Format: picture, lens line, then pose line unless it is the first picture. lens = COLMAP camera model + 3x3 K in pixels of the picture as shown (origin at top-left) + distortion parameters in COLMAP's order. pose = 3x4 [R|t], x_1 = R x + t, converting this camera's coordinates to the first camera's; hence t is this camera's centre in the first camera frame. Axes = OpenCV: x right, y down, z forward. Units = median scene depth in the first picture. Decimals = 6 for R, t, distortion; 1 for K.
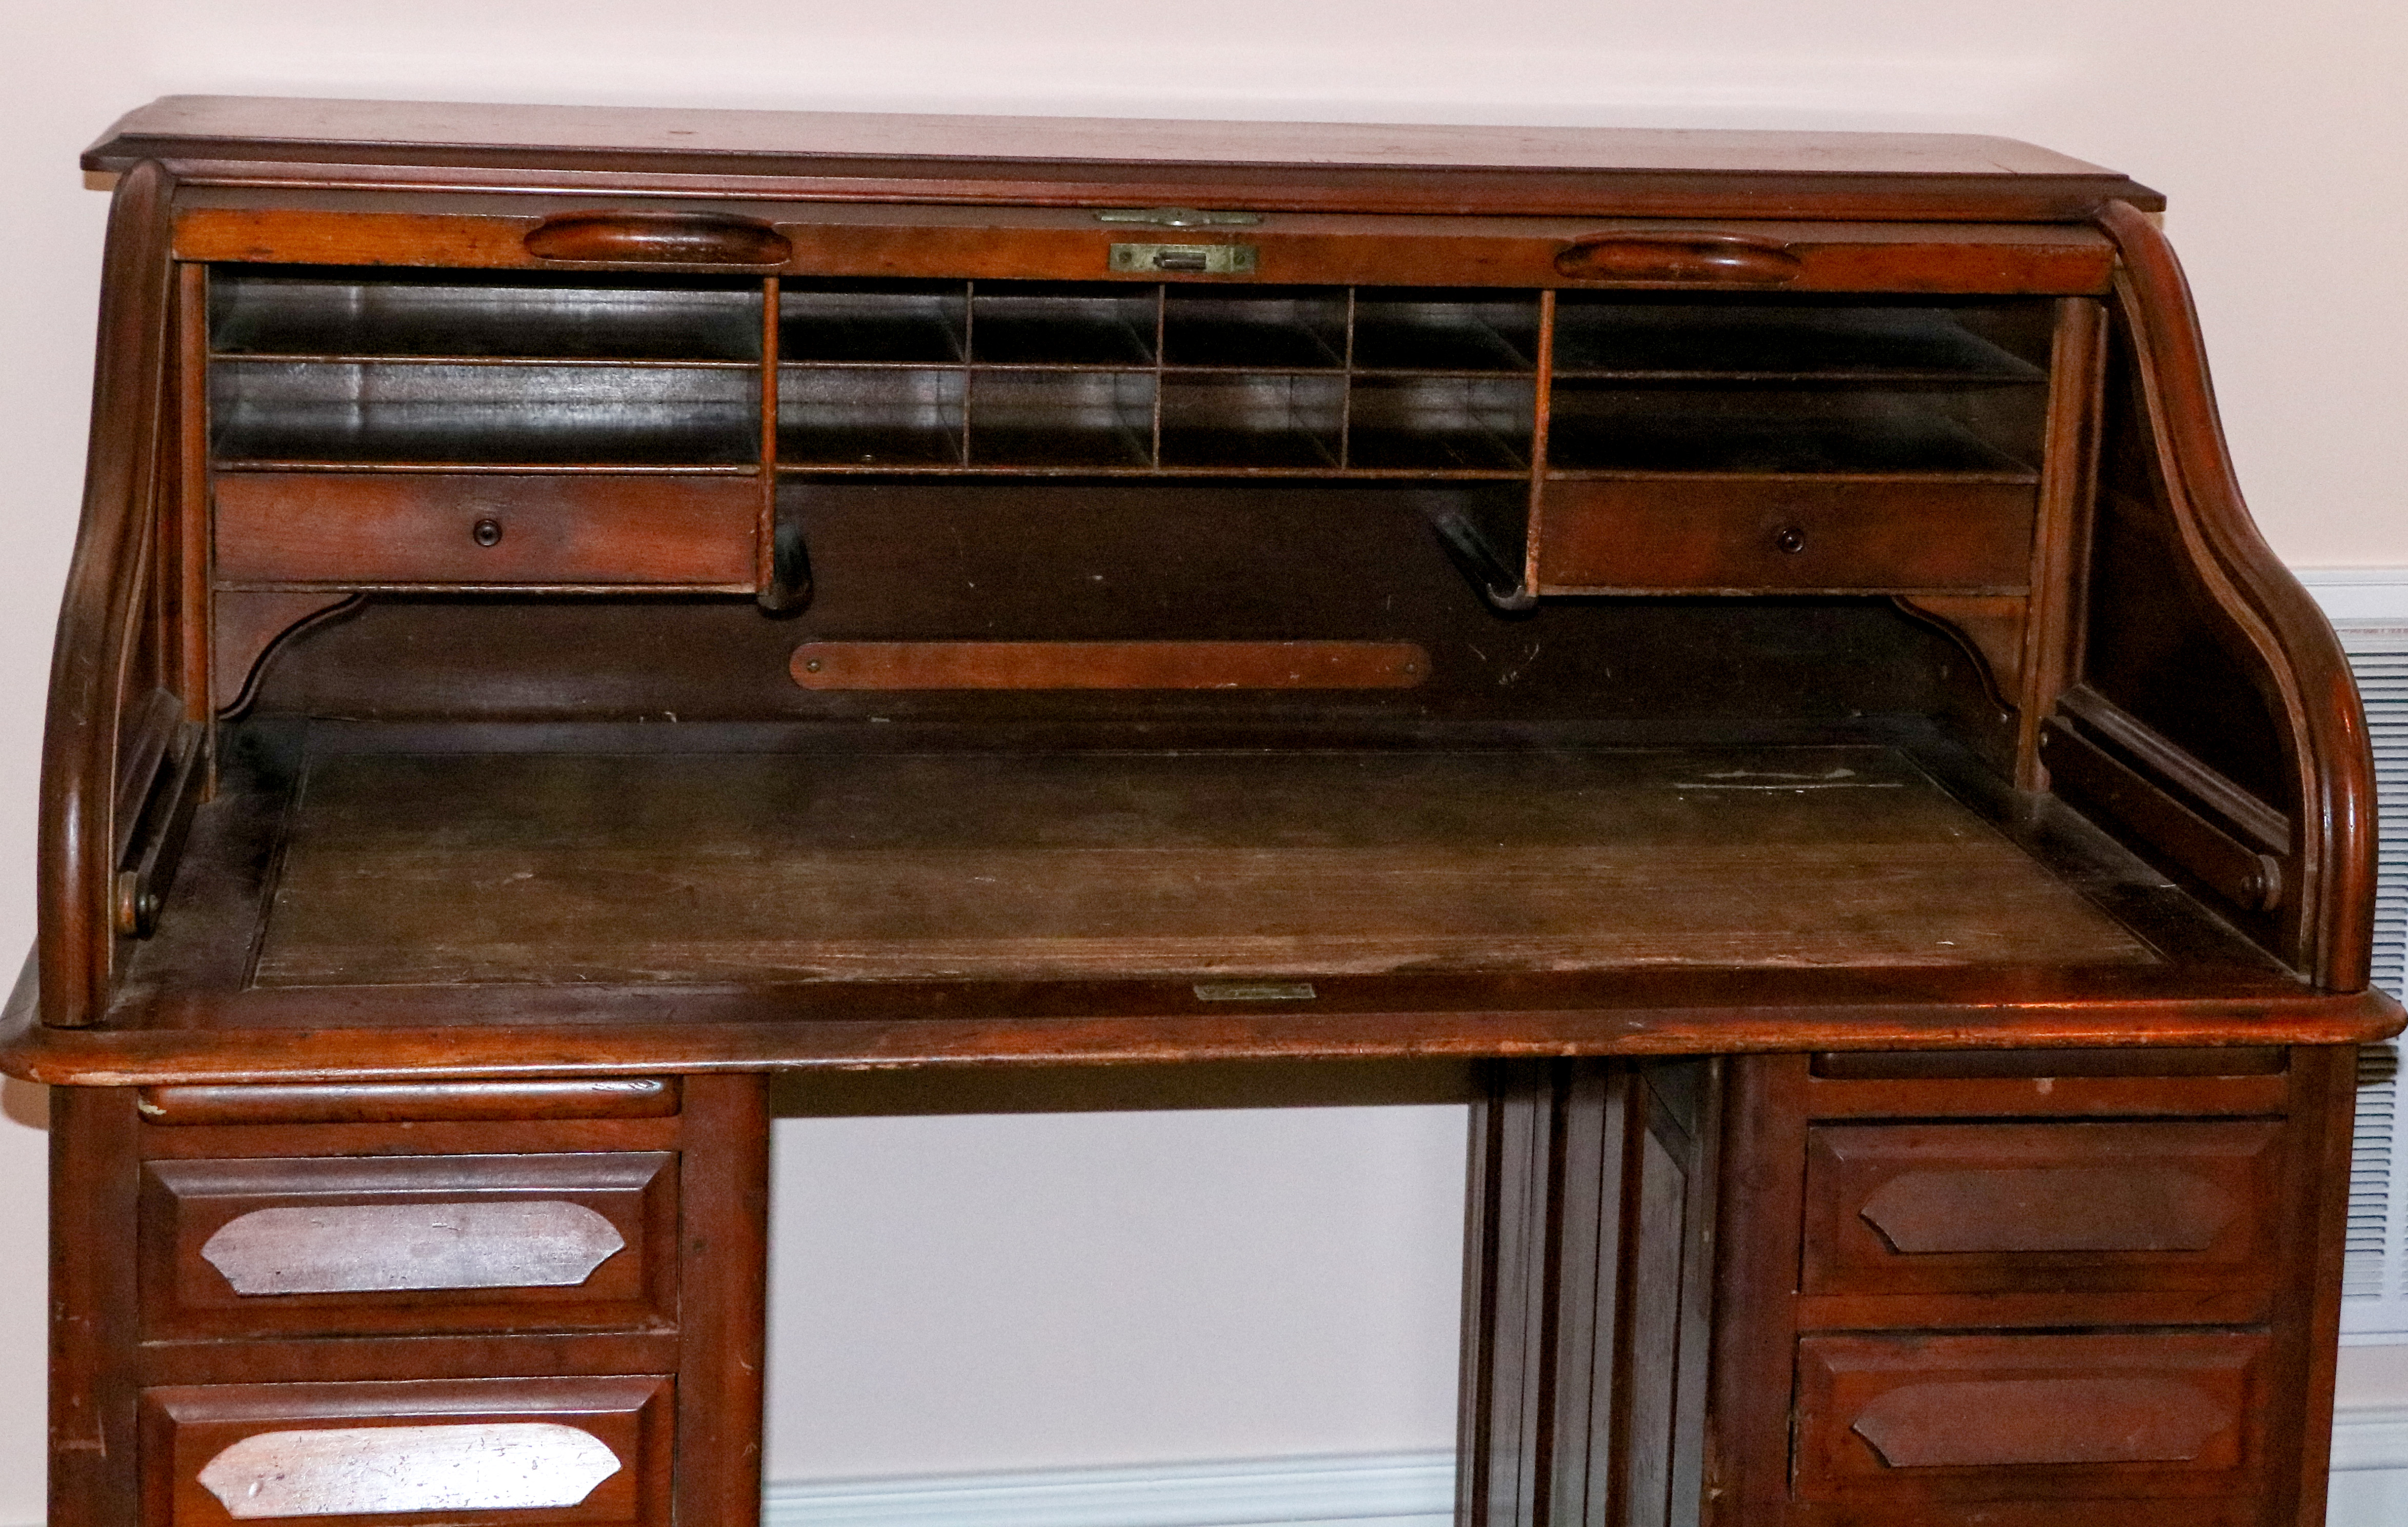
lens RADIAL K [[4361.2, 0, 1337.1], [0, 4361.2, 526.7], [0, 0, 1]] dist [0.002641, 0.459763]
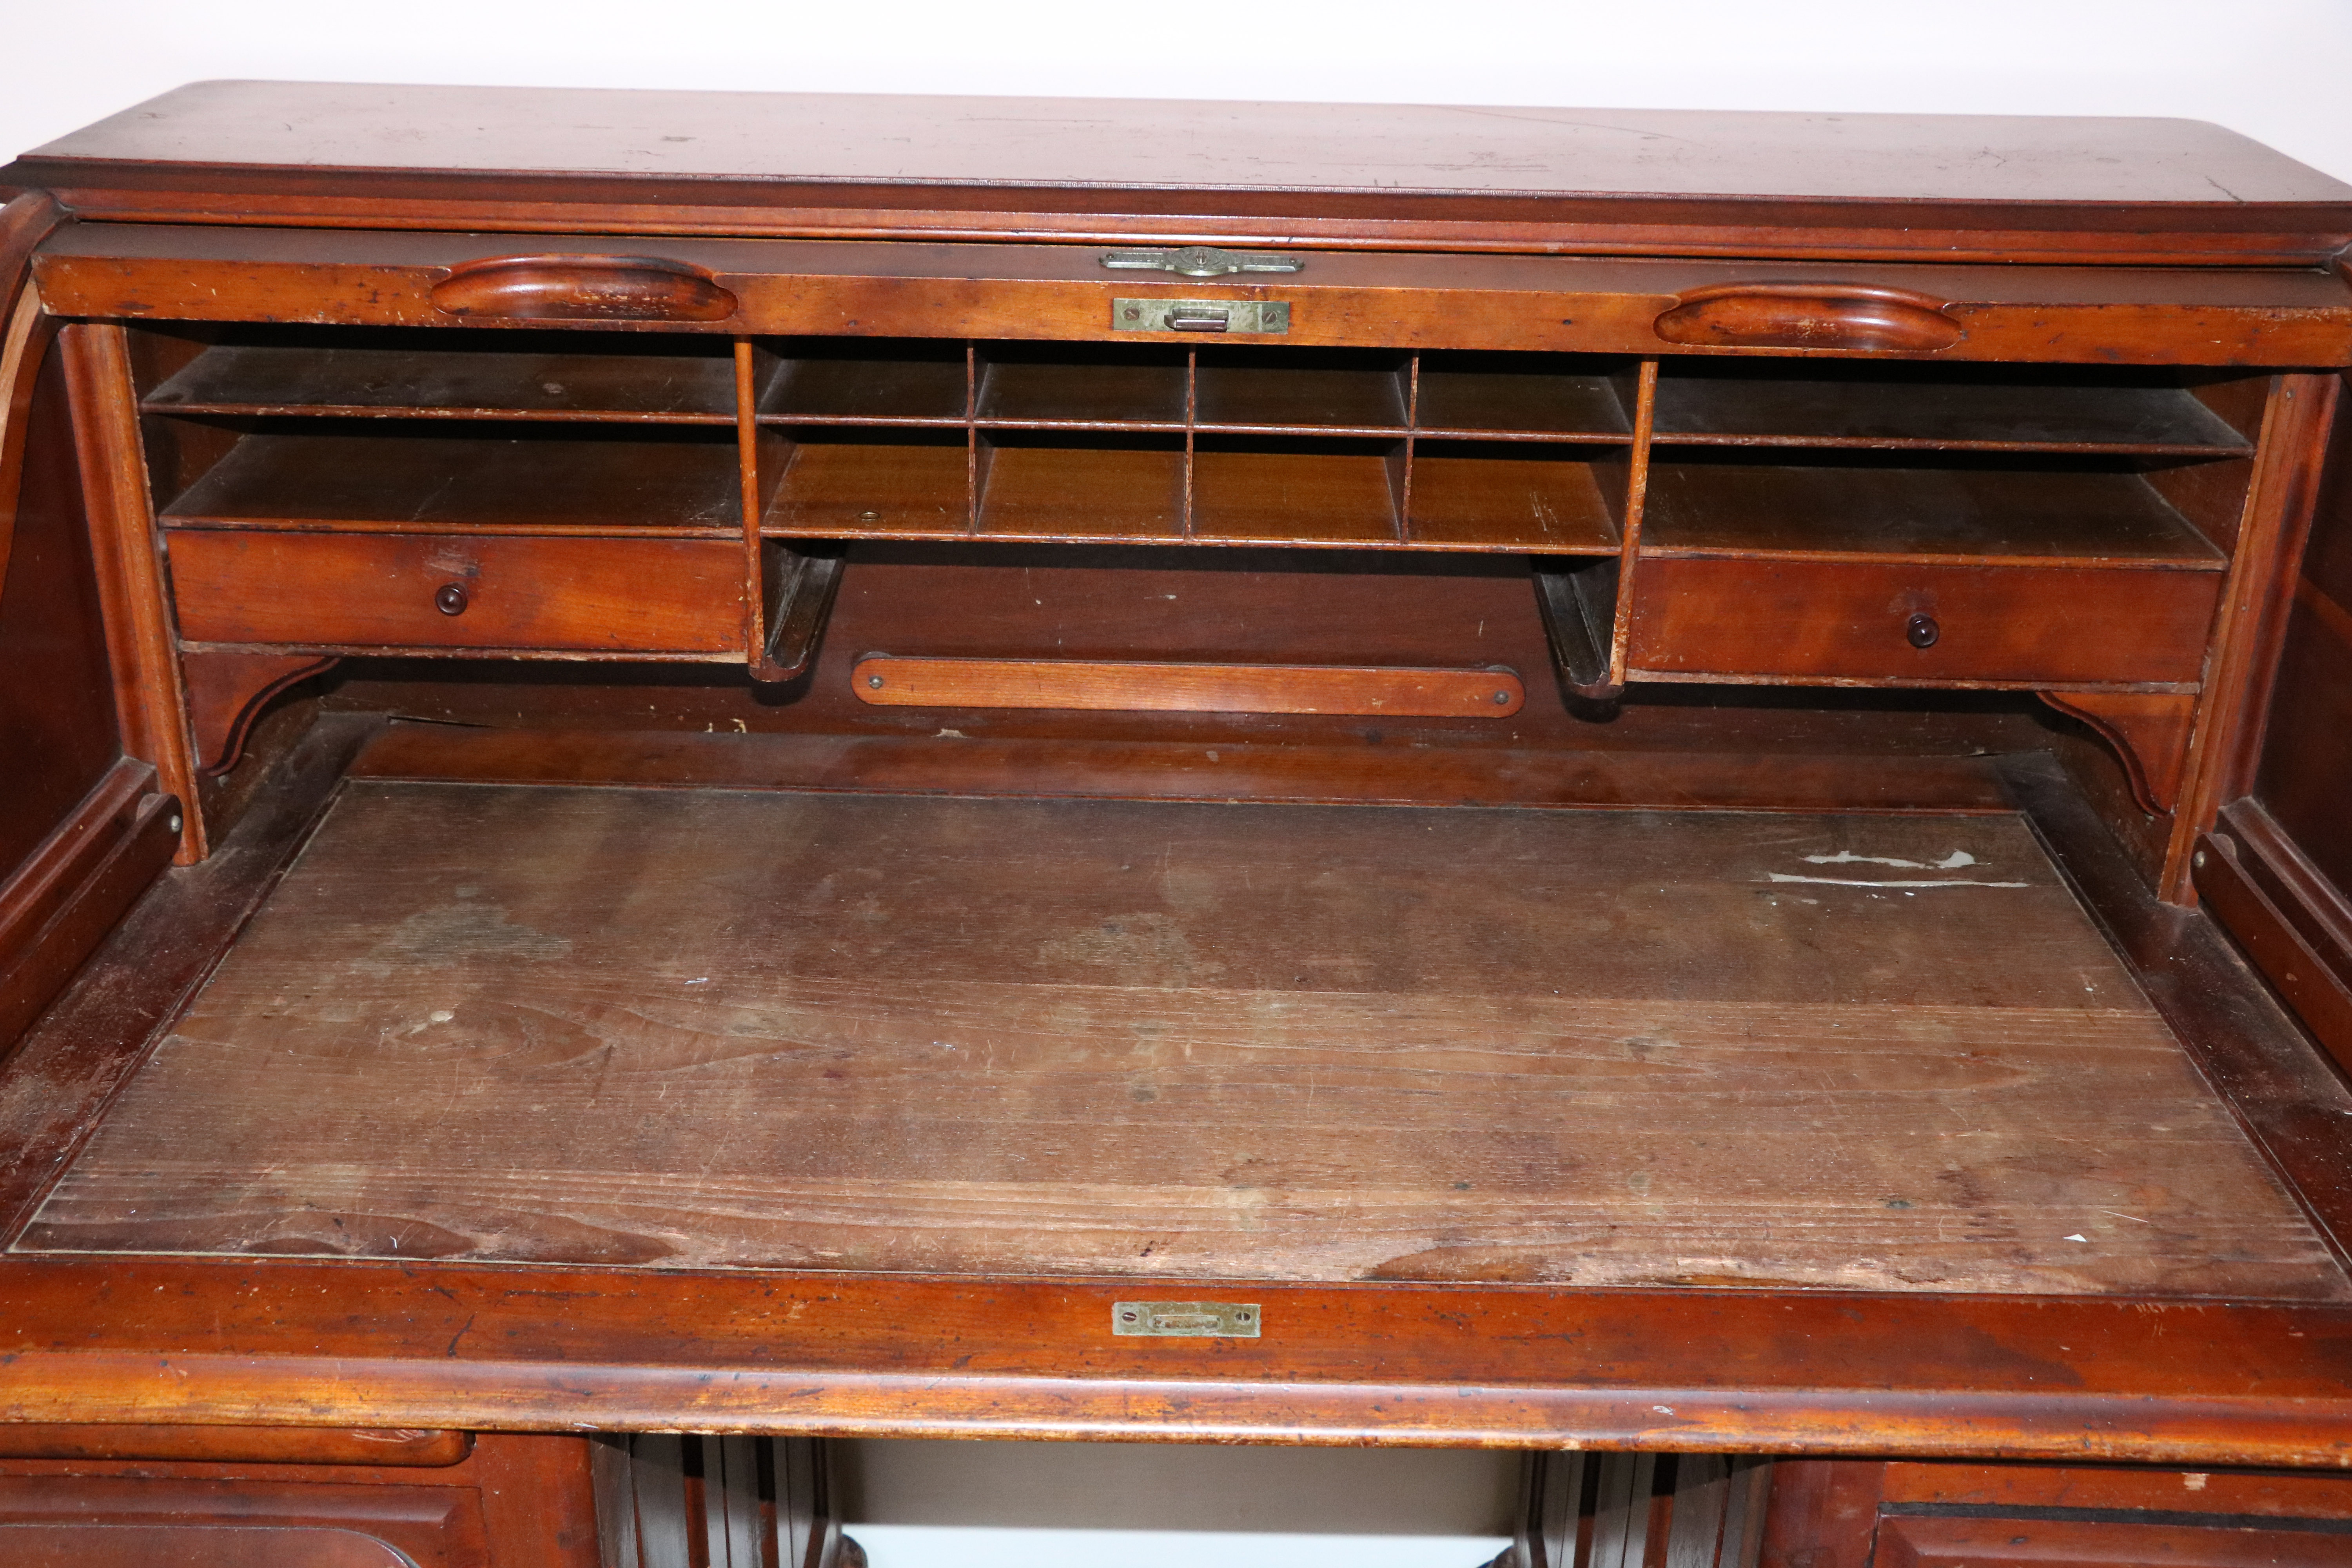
lens RADIAL K [[2606.8, 0, 1162.0], [0, 2606.8, 793.9], [0, 0, 1]] dist [-0.095110, 0.280657]
pose [[0.984034, 0.054739, -0.169351, 0.047261], [-0.014065, 0.972470, 0.232601, -0.089028], [0.177422, -0.226506, 0.957714, 0.504689]]
